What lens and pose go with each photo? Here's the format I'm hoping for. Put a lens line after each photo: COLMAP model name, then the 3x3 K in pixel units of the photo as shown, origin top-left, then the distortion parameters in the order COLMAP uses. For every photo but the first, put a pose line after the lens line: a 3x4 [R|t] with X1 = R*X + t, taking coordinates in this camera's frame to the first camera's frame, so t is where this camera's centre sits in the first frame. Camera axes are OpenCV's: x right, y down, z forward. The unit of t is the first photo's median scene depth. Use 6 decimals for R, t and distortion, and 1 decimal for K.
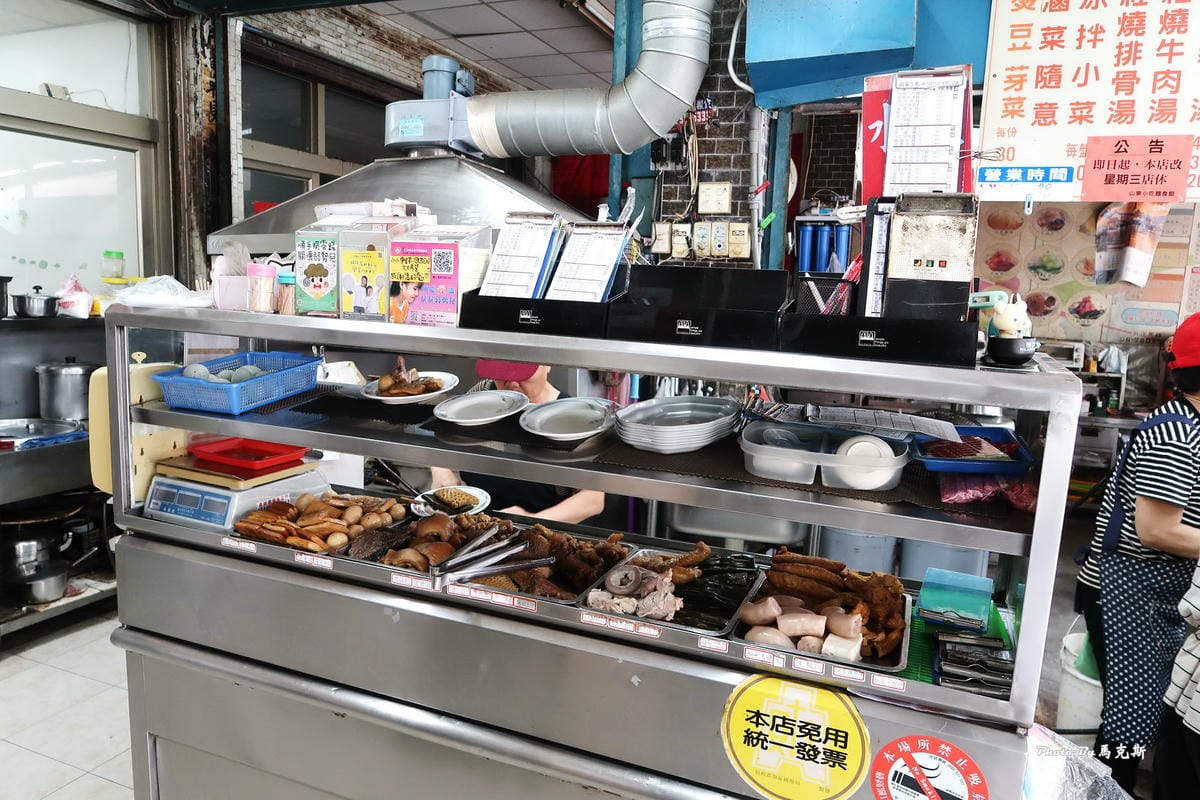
lens RADIAL K [[844.5, 0, 598.0], [0, 844.5, 419.9], [0, 0, 1]] dist [-0.025086, 0.006817]
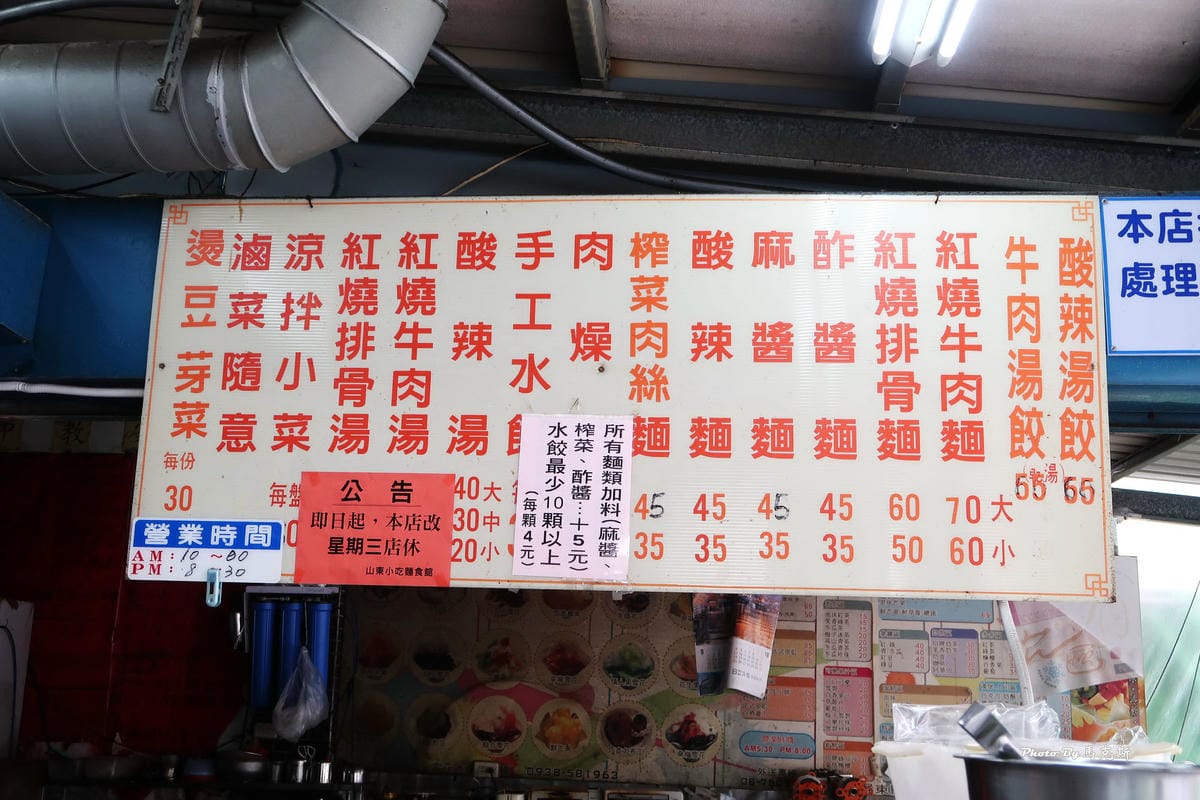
lens RADIAL K [[1301.0, 0, 600.0], [0, 1301.0, 400.0], [0, 0, 1]] dist [0.007374, 0.003112]
pose [[0.952280, 0.053526, 0.300496, 0.505111], [0.059068, 0.933574, -0.353482, -0.057520], [-0.299456, 0.354364, 0.885863, 0.131125]]
